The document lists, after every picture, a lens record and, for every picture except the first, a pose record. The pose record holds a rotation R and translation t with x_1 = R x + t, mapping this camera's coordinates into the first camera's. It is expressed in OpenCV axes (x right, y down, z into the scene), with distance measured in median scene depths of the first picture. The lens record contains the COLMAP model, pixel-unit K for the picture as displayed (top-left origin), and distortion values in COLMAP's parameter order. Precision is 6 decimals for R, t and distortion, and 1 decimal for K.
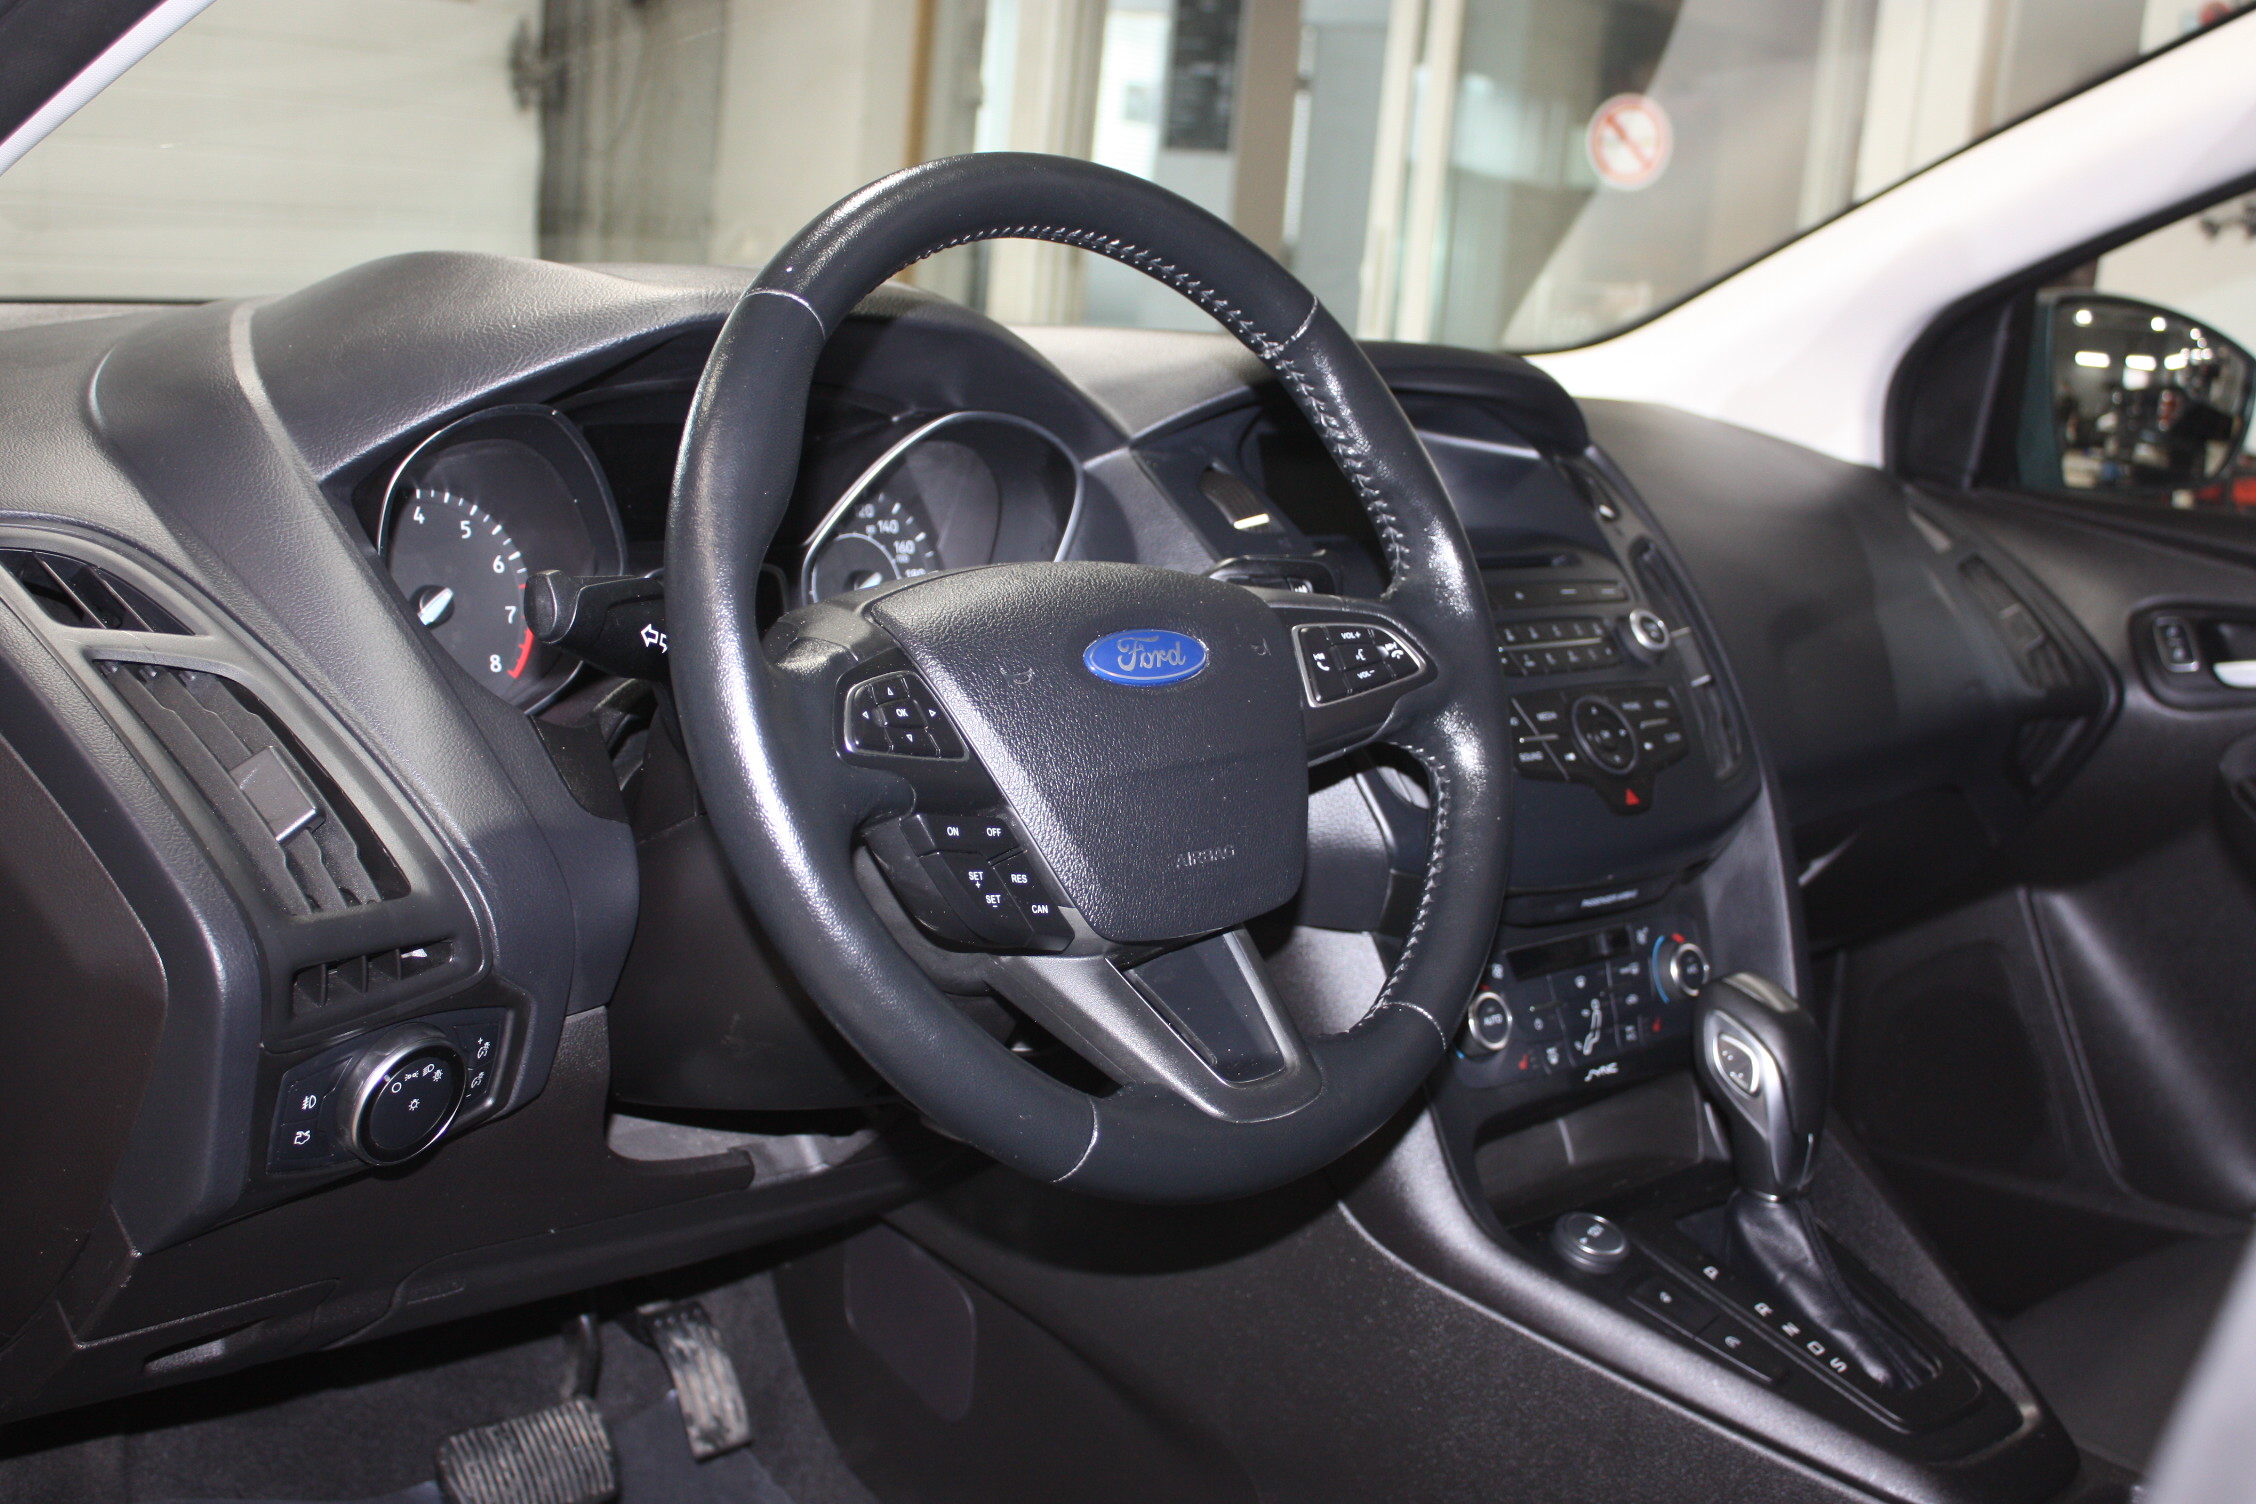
lens RADIAL K [[2462.9, 0, 1138.6], [0, 2462.9, 748.2], [0, 0, 1]] dist [-0.085640, 0.000000]
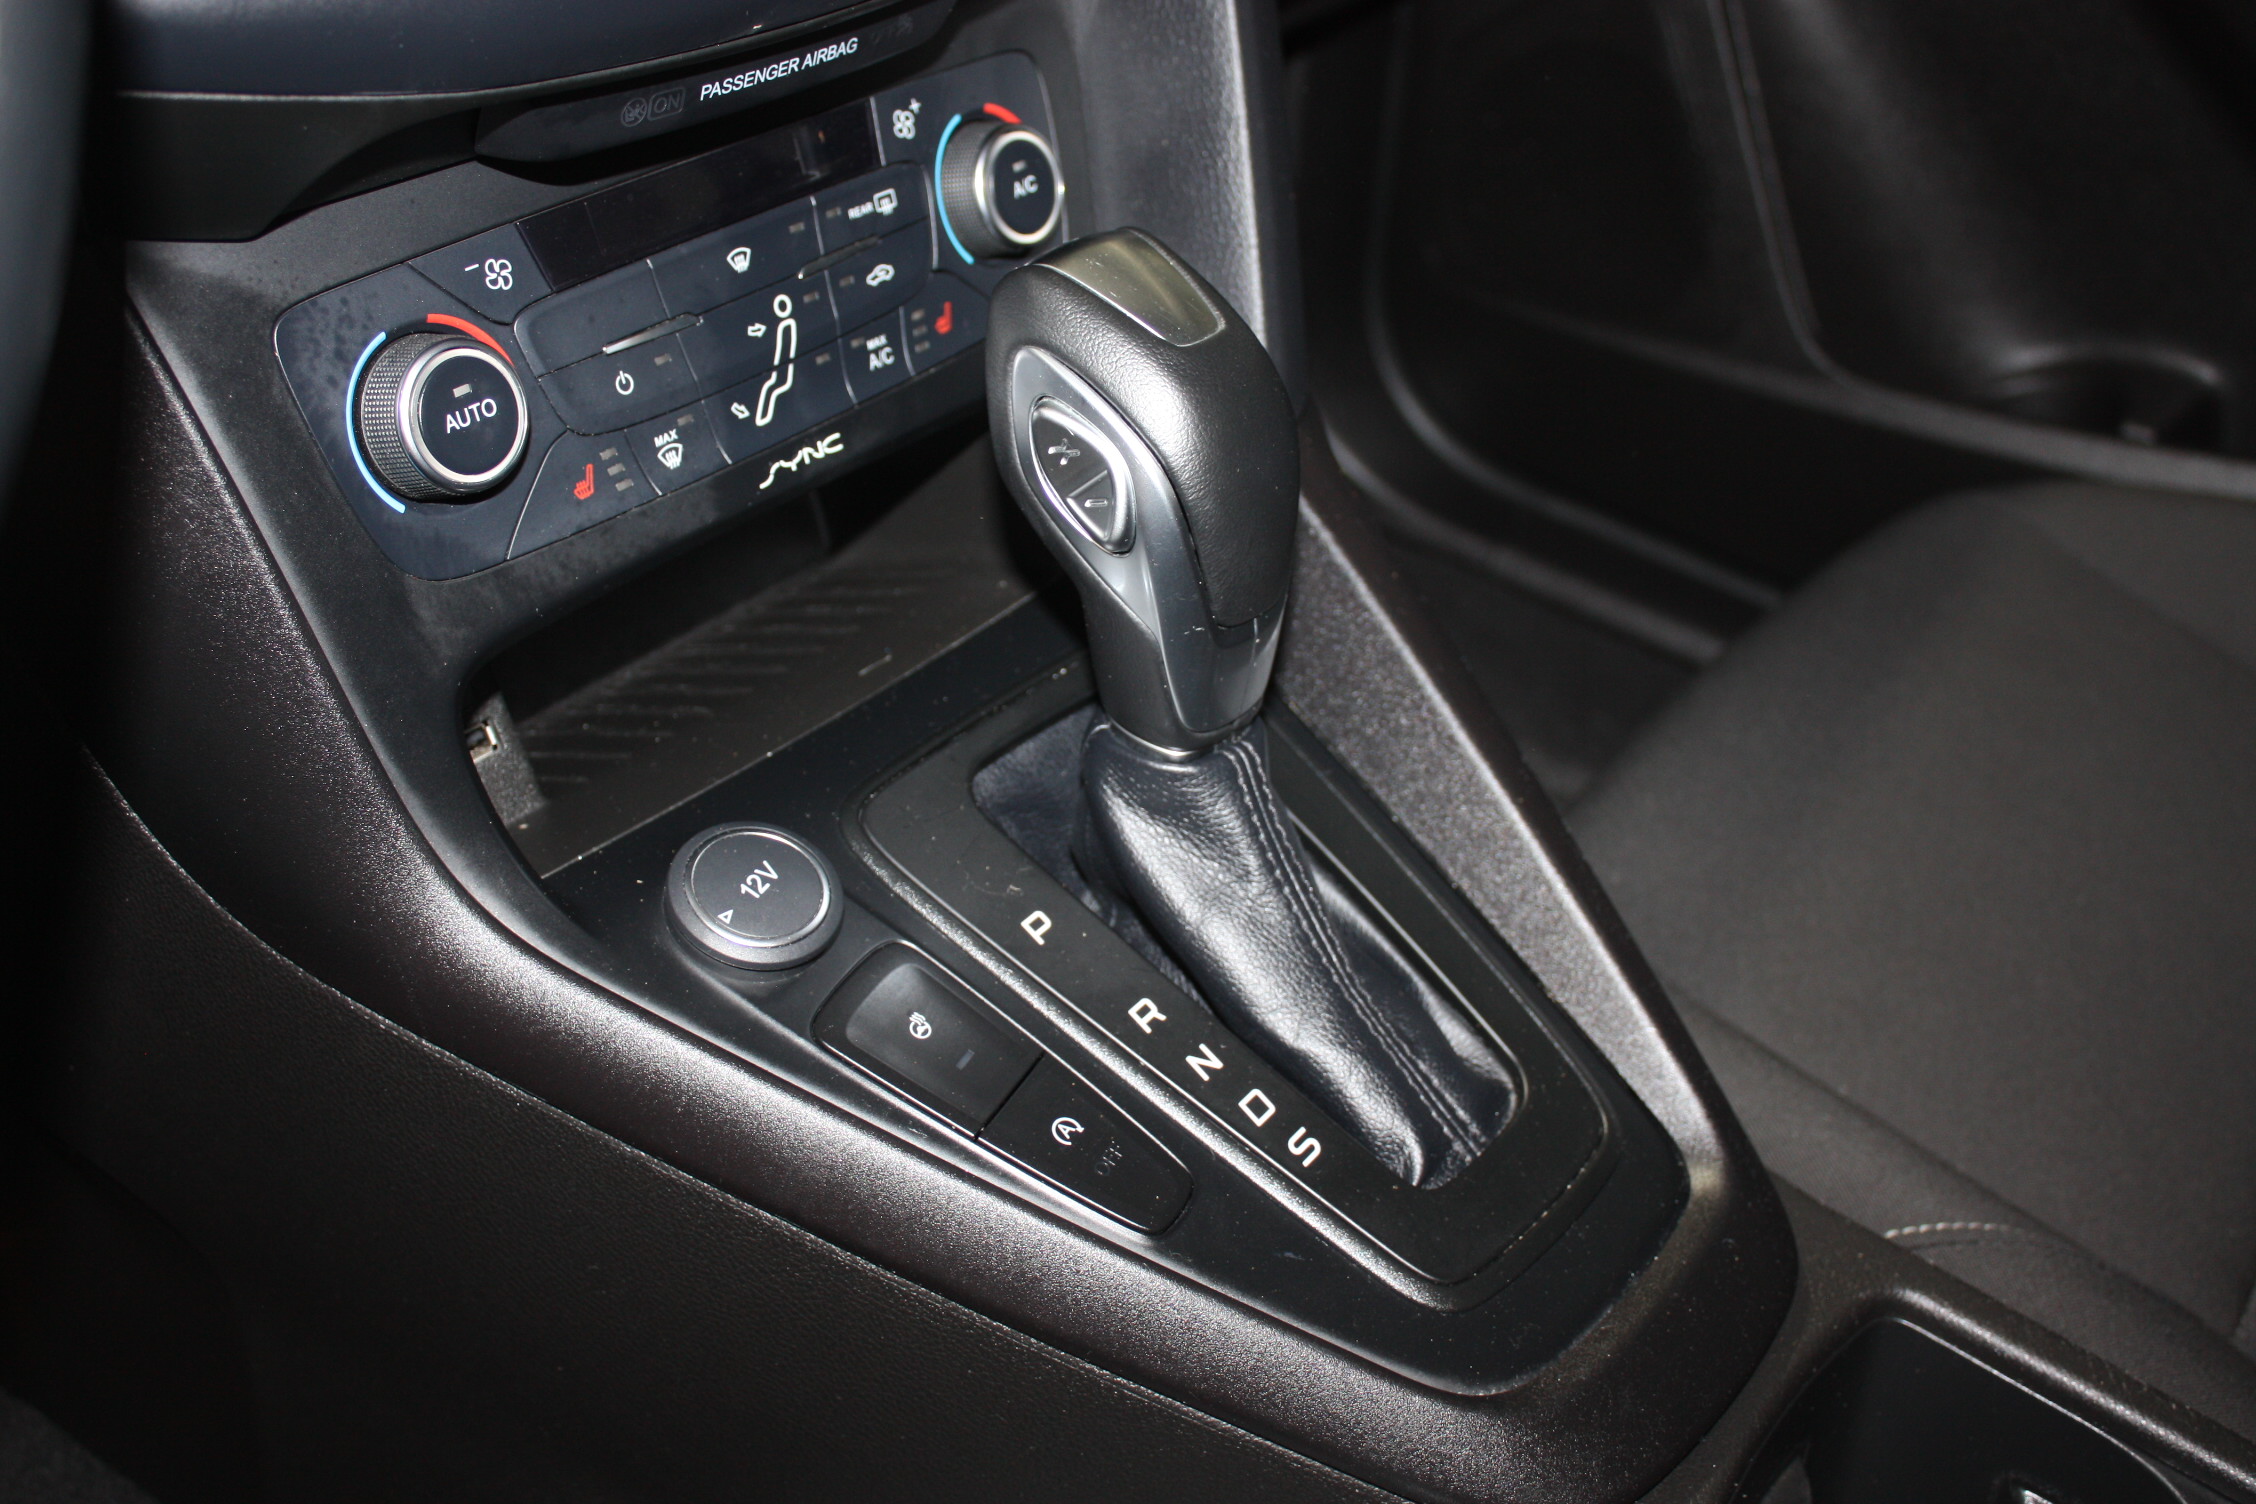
lens RADIAL K [[2462.9, 0, 1130.0], [0, 2462.9, 762.1], [0, 0, 1]] dist [-0.085640, 0.000000]
pose [[0.987390, -0.084782, 0.133689, 0.181807], [0.020085, 0.904767, 0.425433, -0.006053], [-0.157026, -0.417383, 0.895061, 0.566540]]
